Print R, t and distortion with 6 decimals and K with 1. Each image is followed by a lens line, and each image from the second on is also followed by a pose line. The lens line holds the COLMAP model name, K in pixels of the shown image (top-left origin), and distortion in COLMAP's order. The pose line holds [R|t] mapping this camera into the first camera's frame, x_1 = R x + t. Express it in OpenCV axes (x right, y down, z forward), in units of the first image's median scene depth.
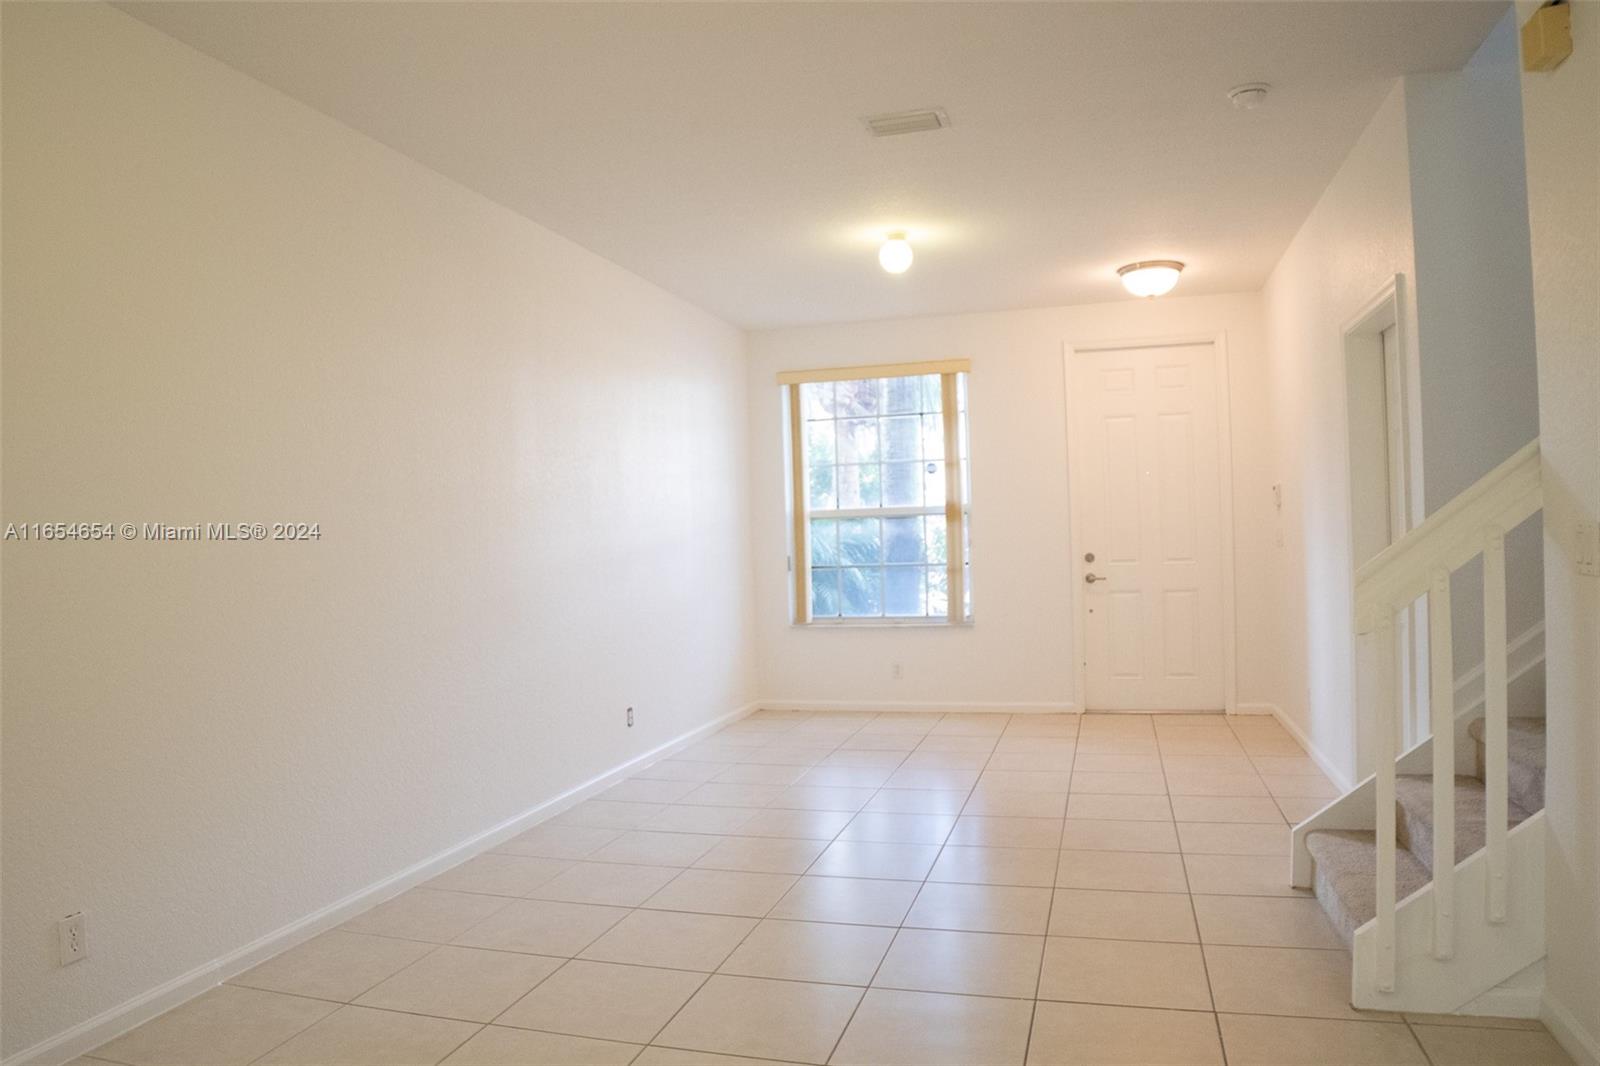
lens RADIAL K [[1023.3, 0, 777.5], [0, 1023.3, 539.5], [0, 0, 1]] dist [-0.119512, 0.048581]
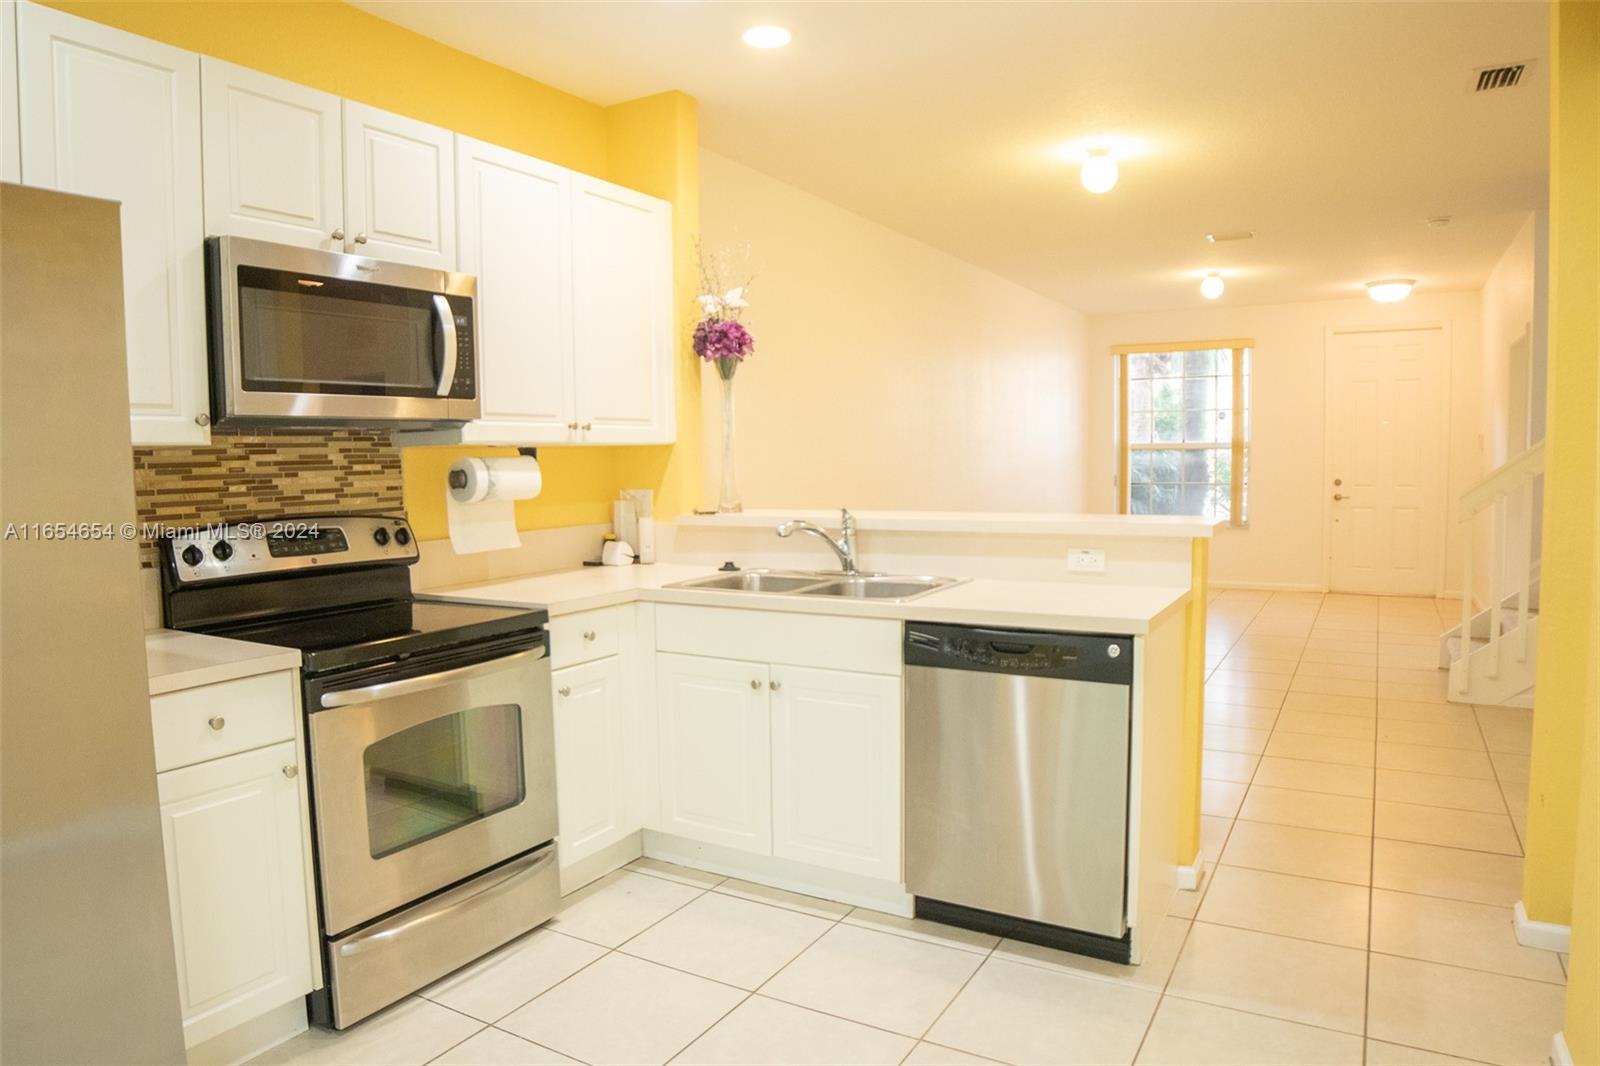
lens RADIAL K [[1023.3, 0, 777.5], [0, 1023.3, 539.5], [0, 0, 1]] dist [-0.119512, 0.048581]
pose [[0.972828, 0.033438, -0.229103, -0.126398], [-0.014235, 0.996282, 0.084963, -0.008092], [0.231092, -0.079393, 0.969687, -0.501152]]
